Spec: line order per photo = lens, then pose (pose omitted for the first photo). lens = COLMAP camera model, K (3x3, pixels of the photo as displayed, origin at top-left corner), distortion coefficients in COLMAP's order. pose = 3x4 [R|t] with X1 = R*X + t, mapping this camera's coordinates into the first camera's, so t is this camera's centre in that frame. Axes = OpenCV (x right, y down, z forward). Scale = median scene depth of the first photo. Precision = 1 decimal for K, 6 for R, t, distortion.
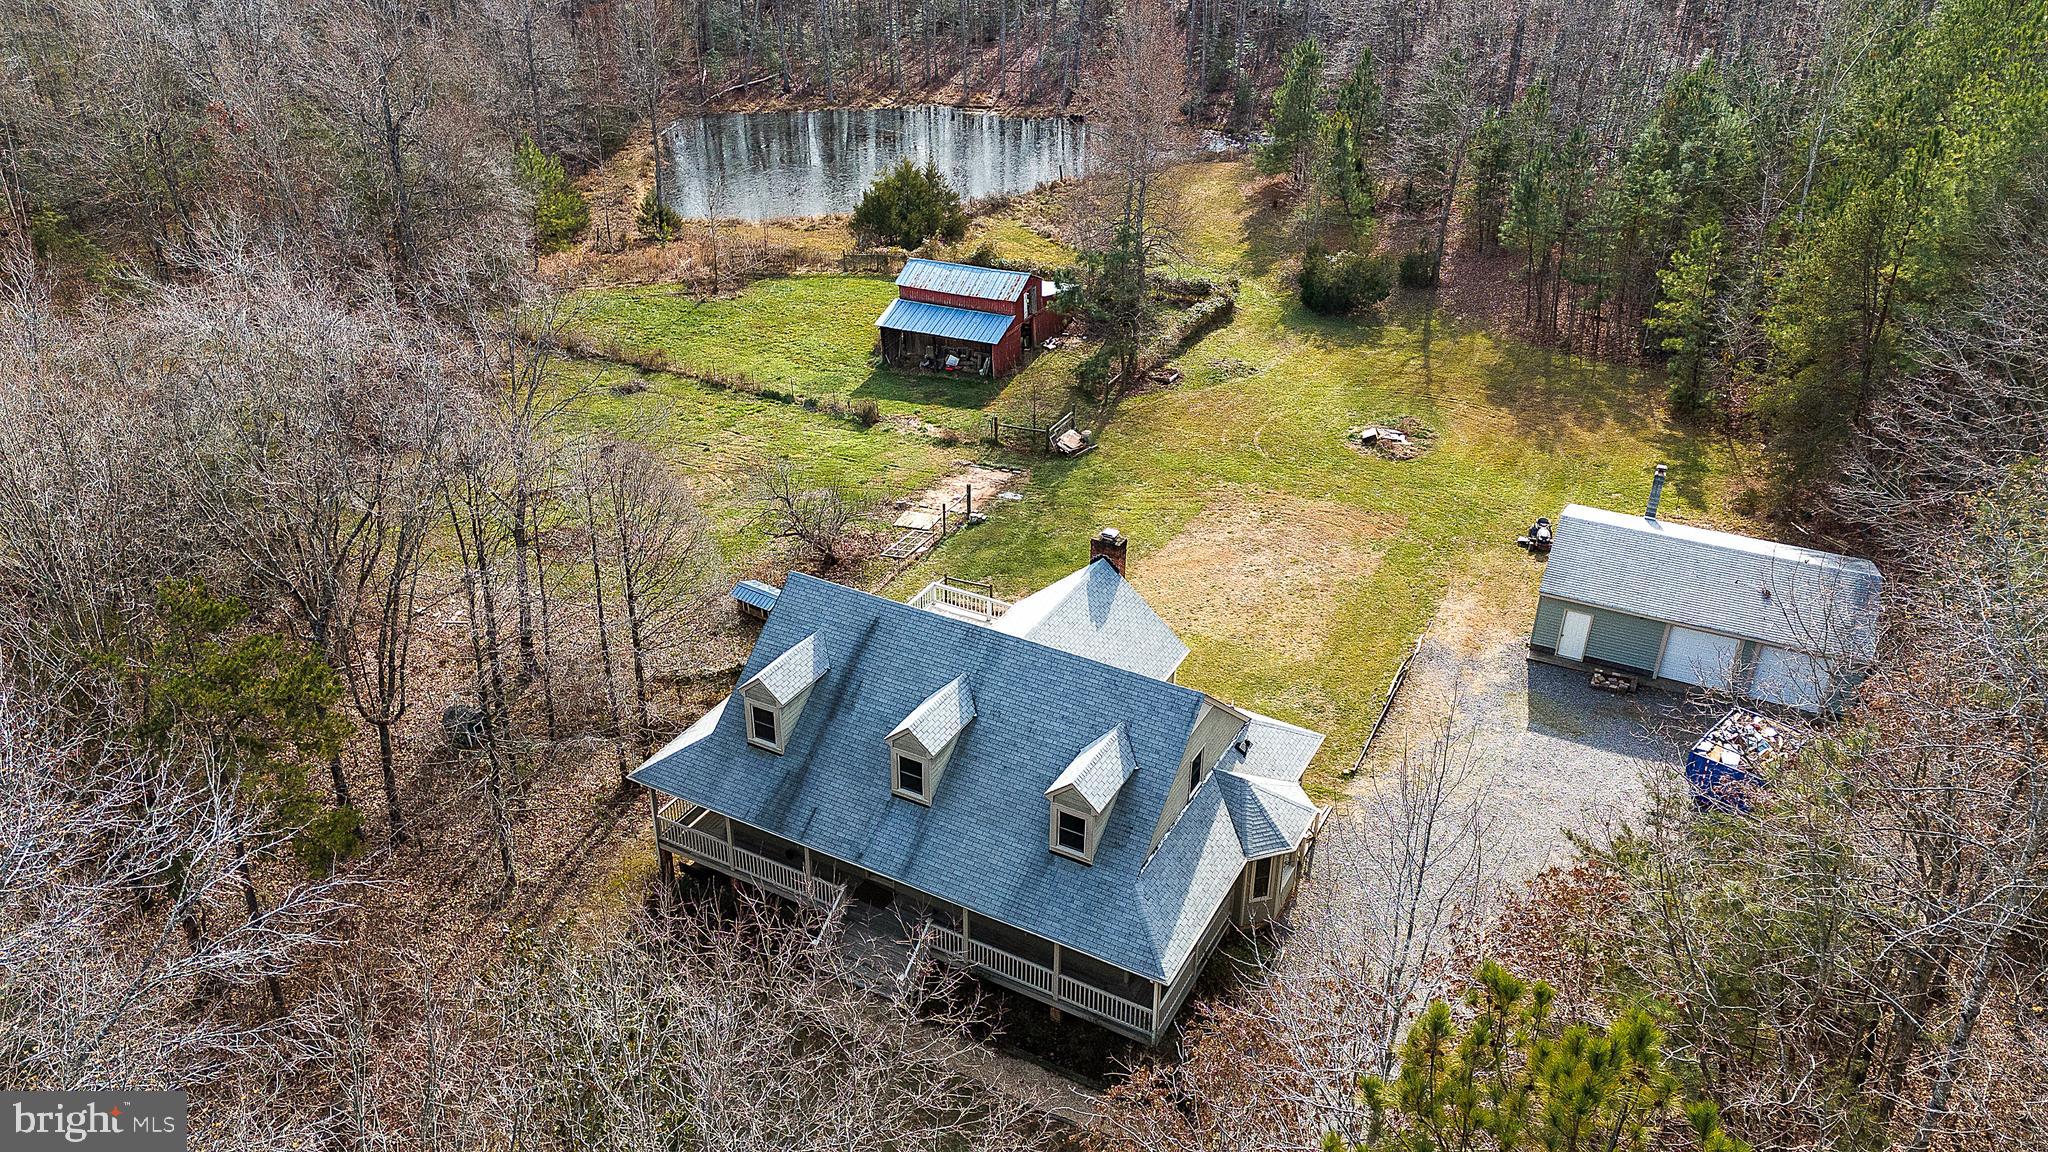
lens RADIAL K [[1505.5, 0, 1024.0], [0, 1505.5, 576.0], [0, 0, 1]] dist [0.177609, -0.524569]
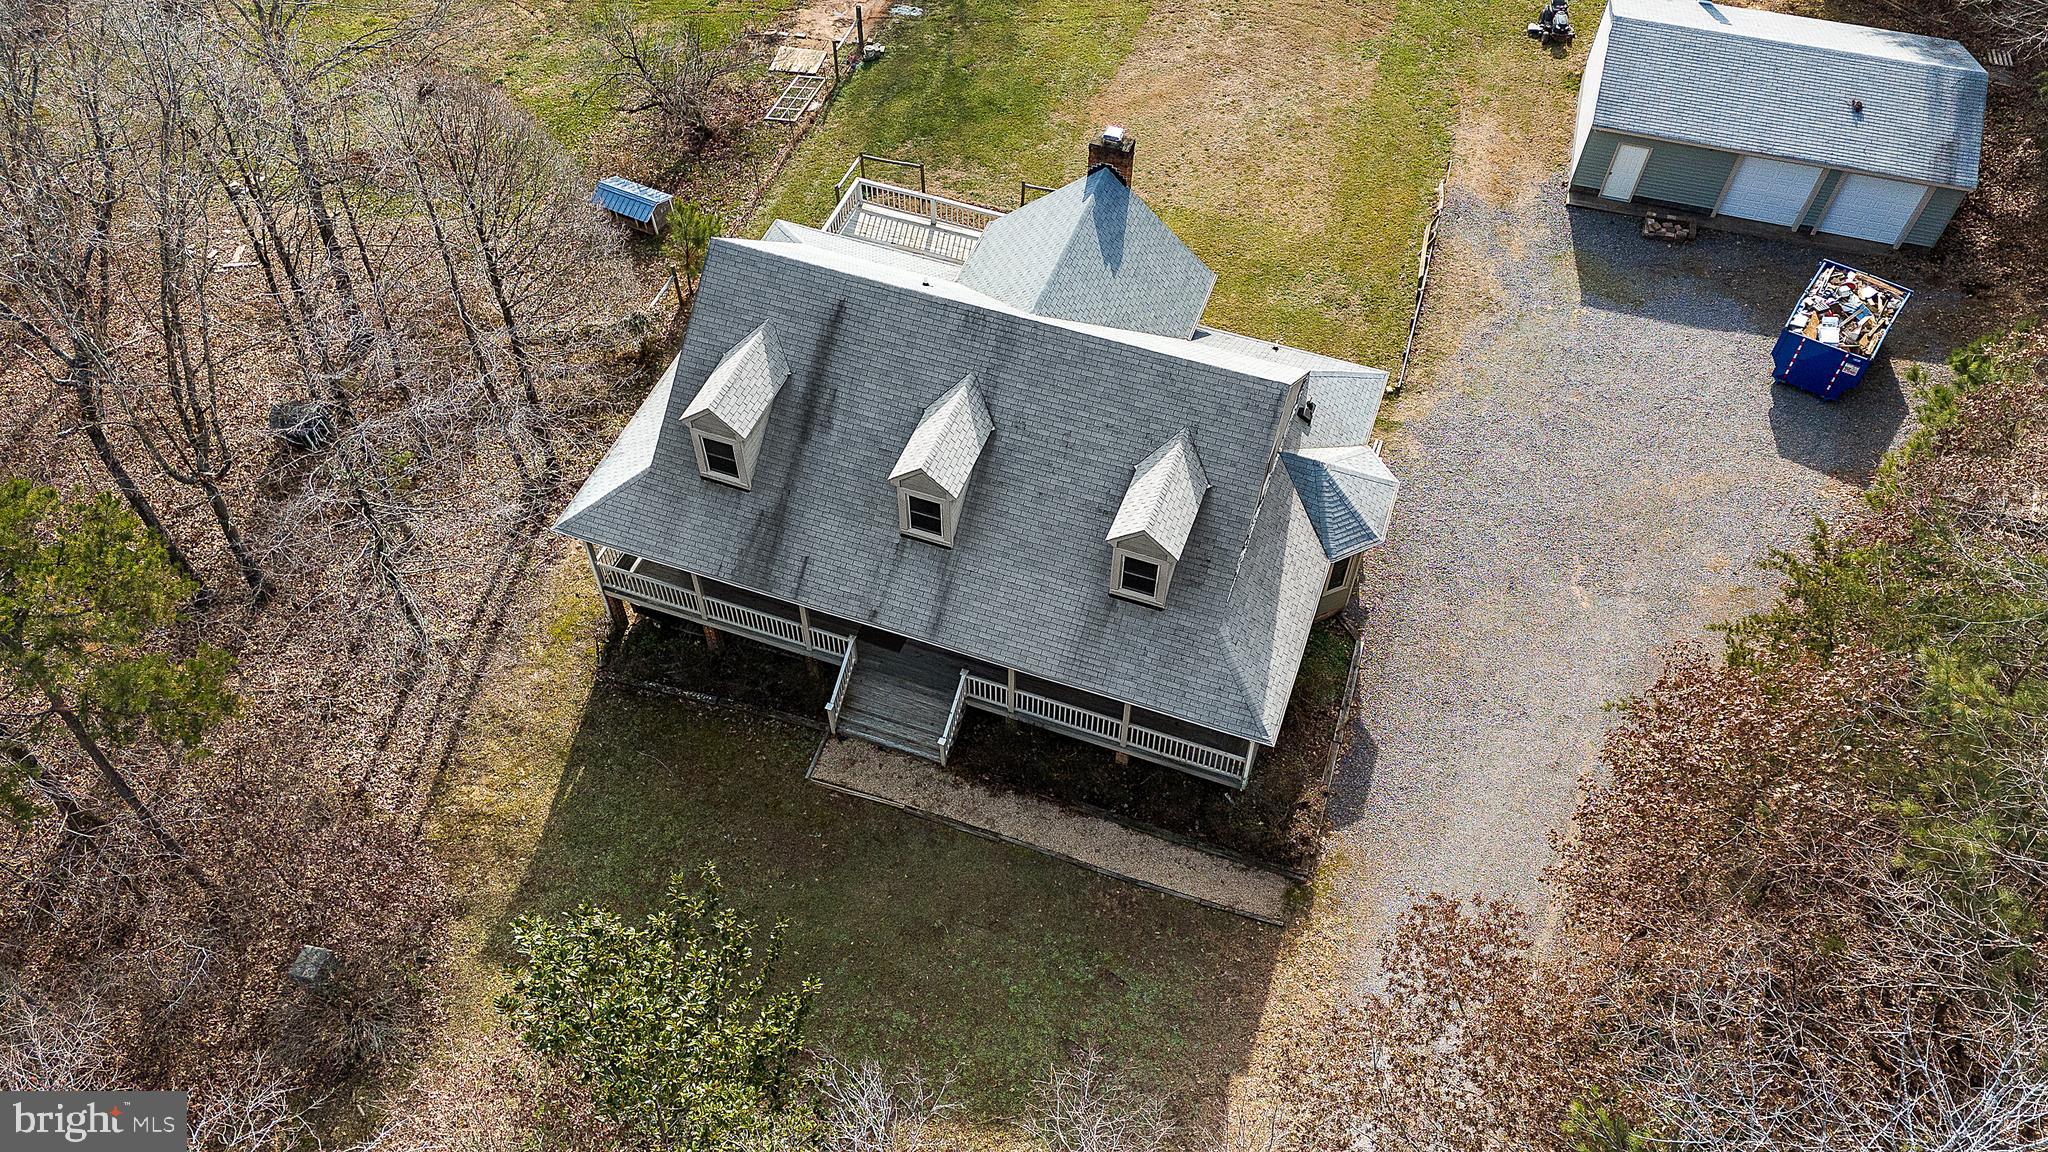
lens RADIAL K [[1523.7, 0, 1035.6], [0, 1523.7, 585.0], [0, 0, 1]] dist [0.104248, -0.164788]
pose [[0.988098, -0.119226, 0.097198, -0.077236], [0.073703, 0.921565, 0.381163, -0.106947], [-0.135019, -0.369462, 0.919384, 0.180750]]
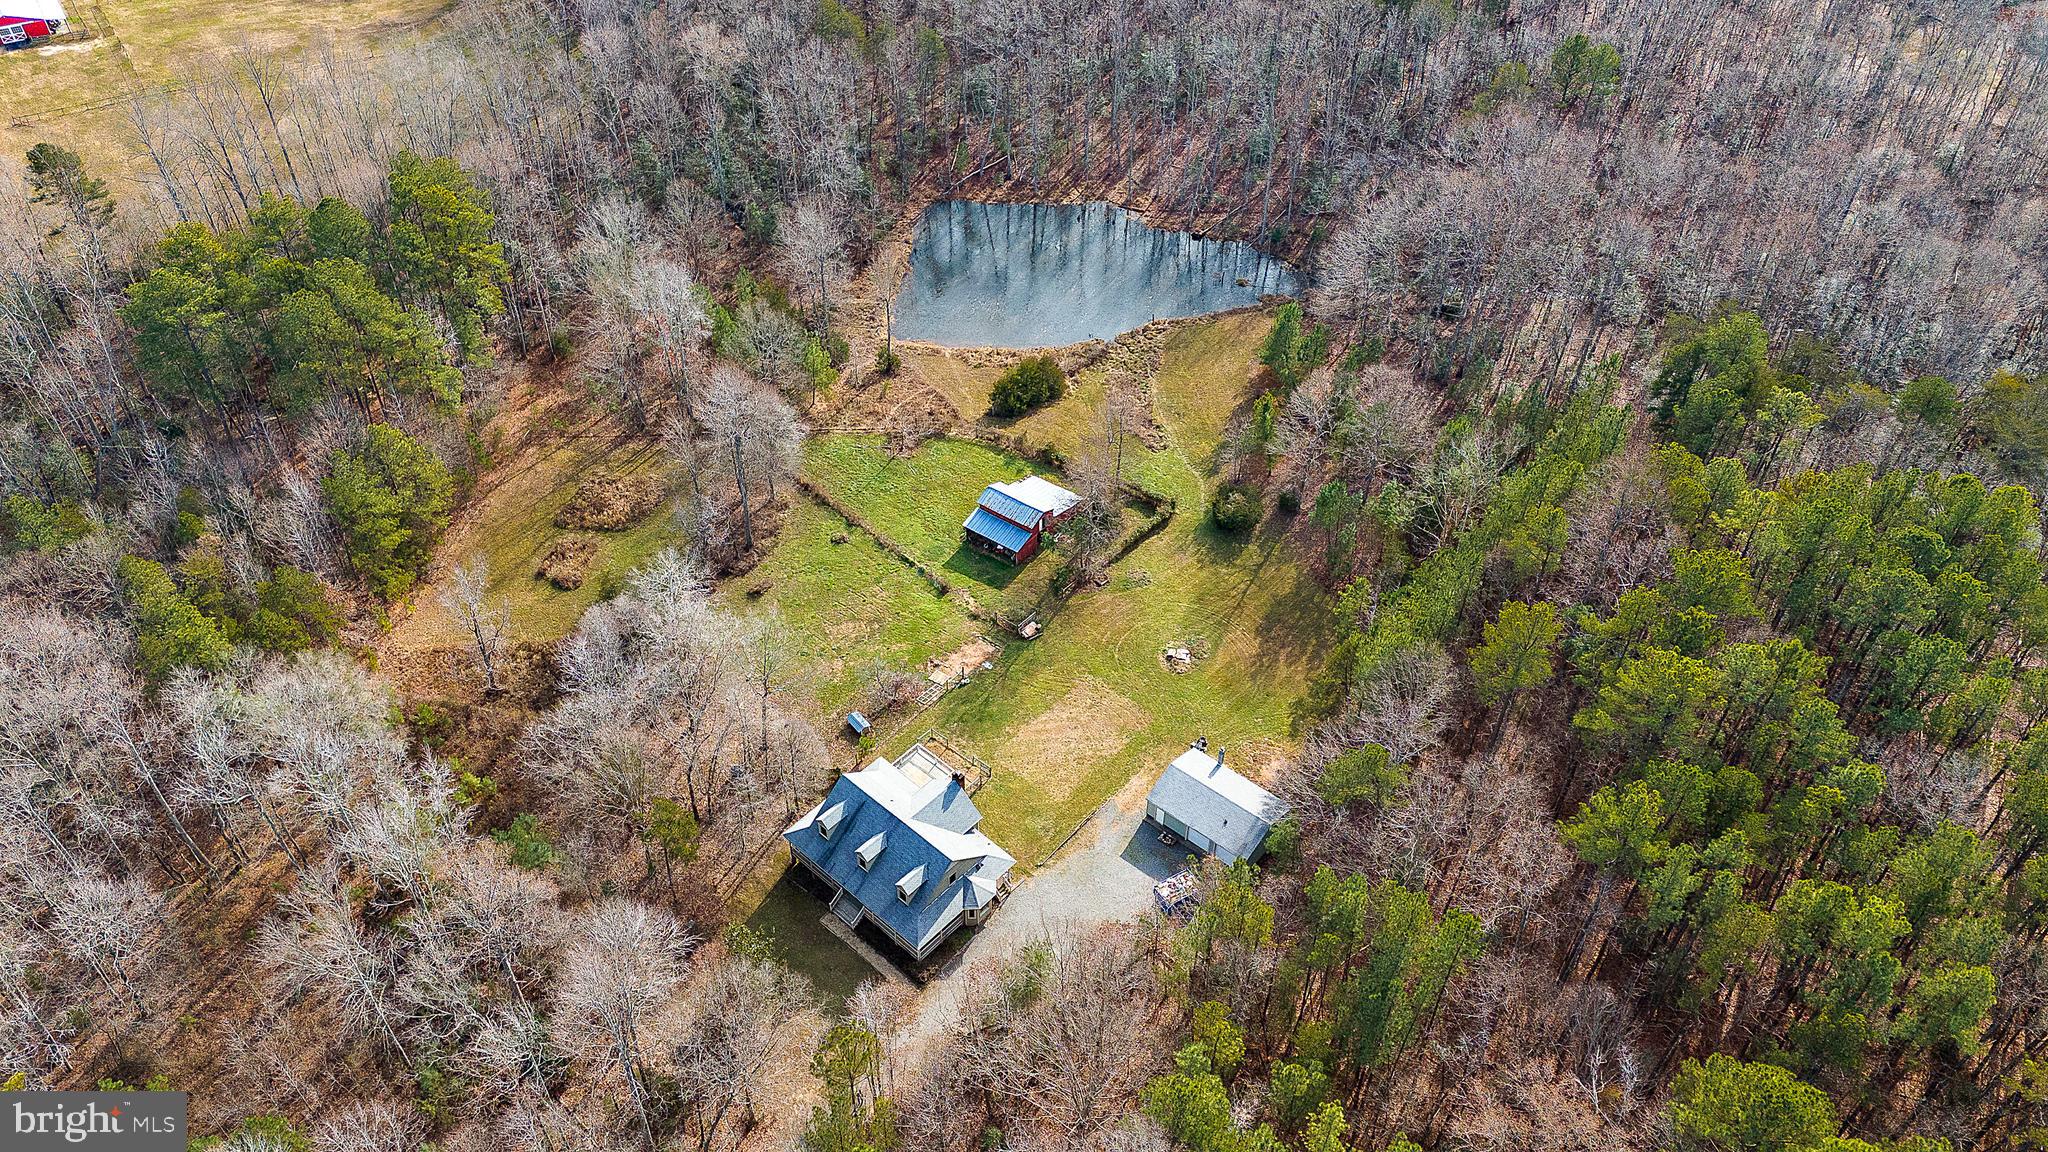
lens RADIAL K [[1505.5, 0, 1024.0], [0, 1505.5, 576.0], [0, 0, 1]] dist [0.177609, -0.524569]
pose [[0.969872, 0.166488, -0.177846, 0.547781], [-0.119984, 0.961801, 0.246054, -0.967891], [0.212018, -0.217302, 0.952800, -1.383051]]
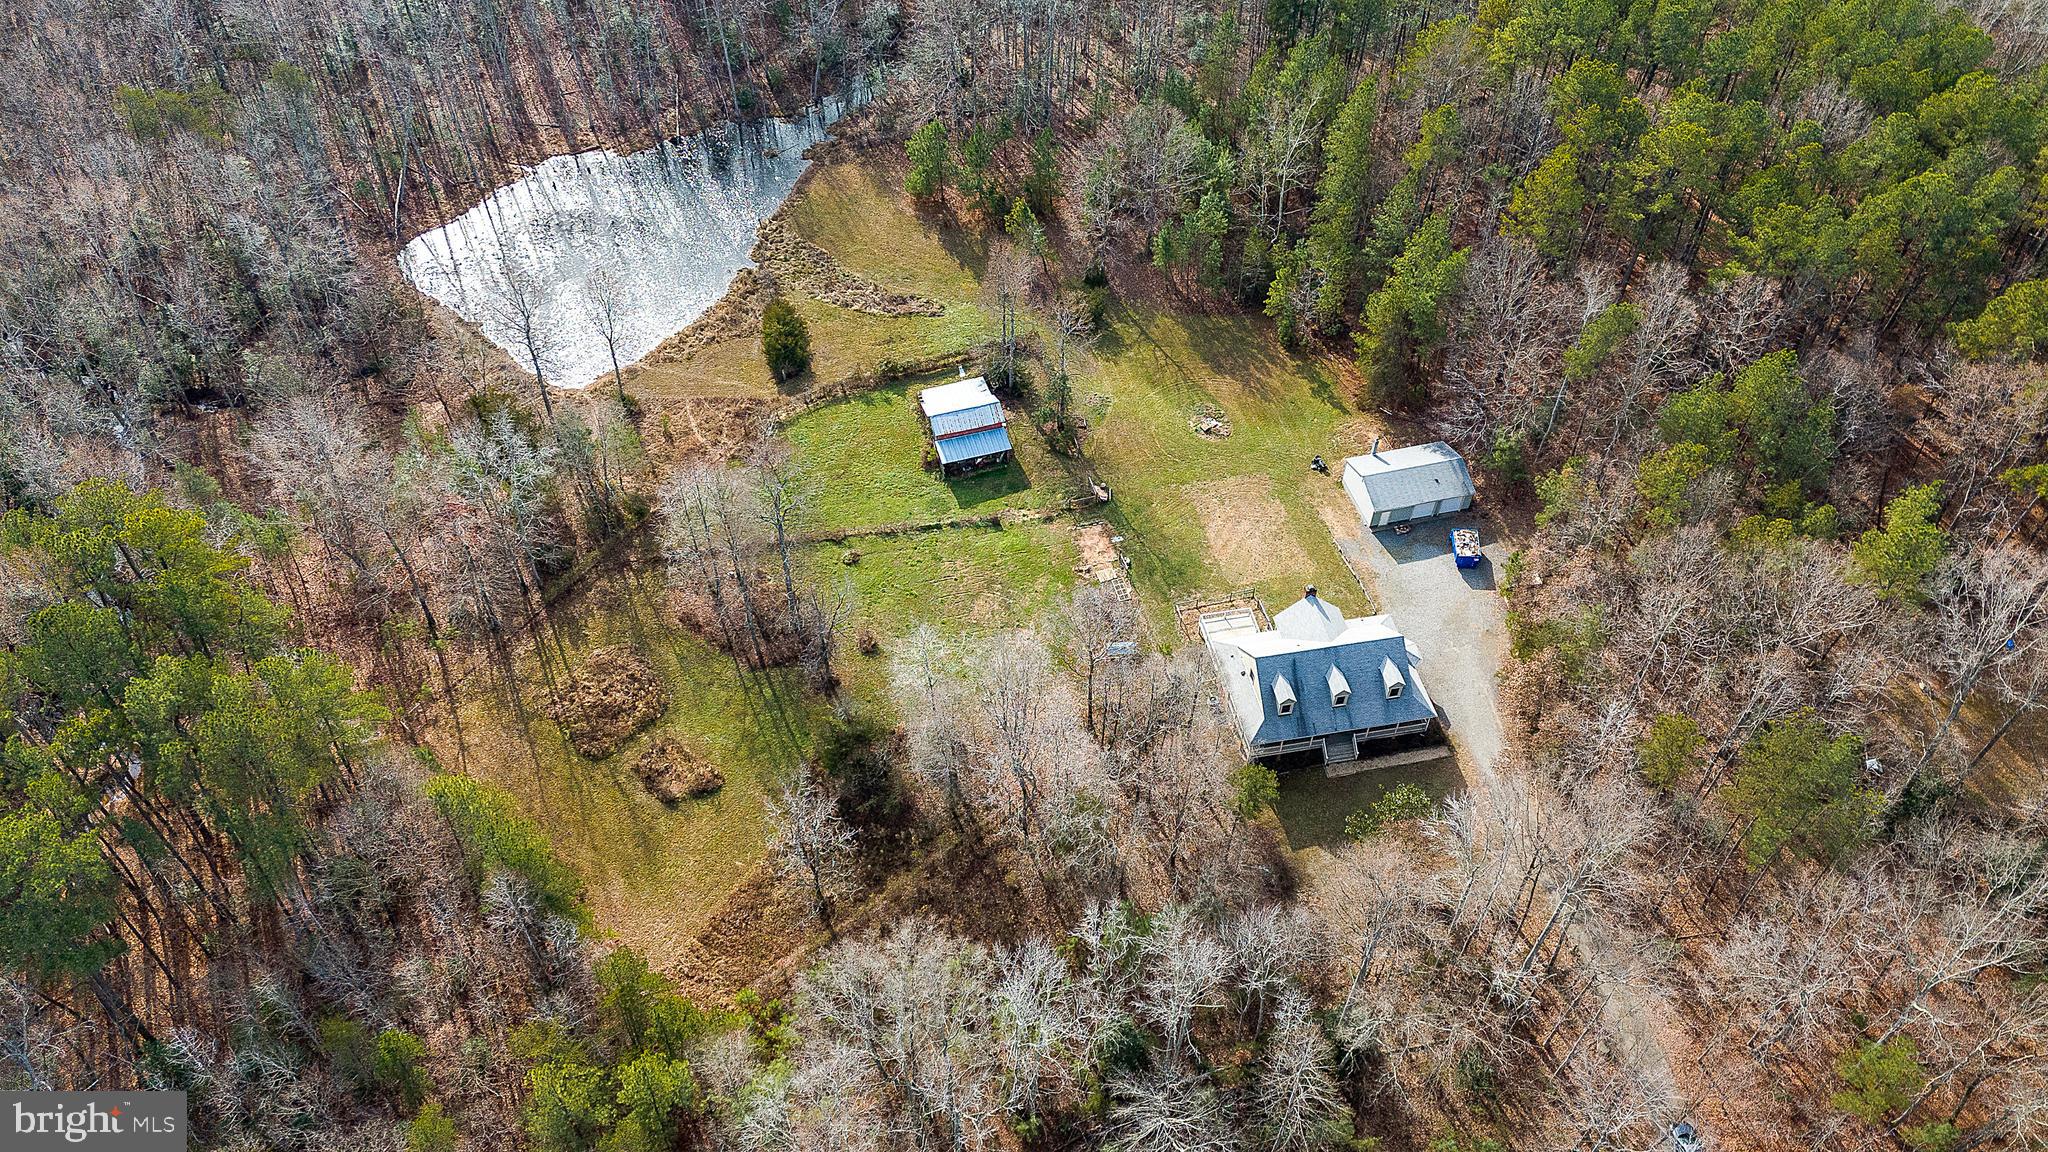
lens RADIAL K [[1523.7, 0, 1035.6], [0, 1523.7, 585.0], [0, 0, 1]] dist [0.104248, -0.164788]
pose [[0.769071, -0.480936, 0.420988, -1.406076], [0.313161, 0.857709, 0.407755, -1.239132], [-0.557190, -0.181756, 0.810250, -0.946354]]
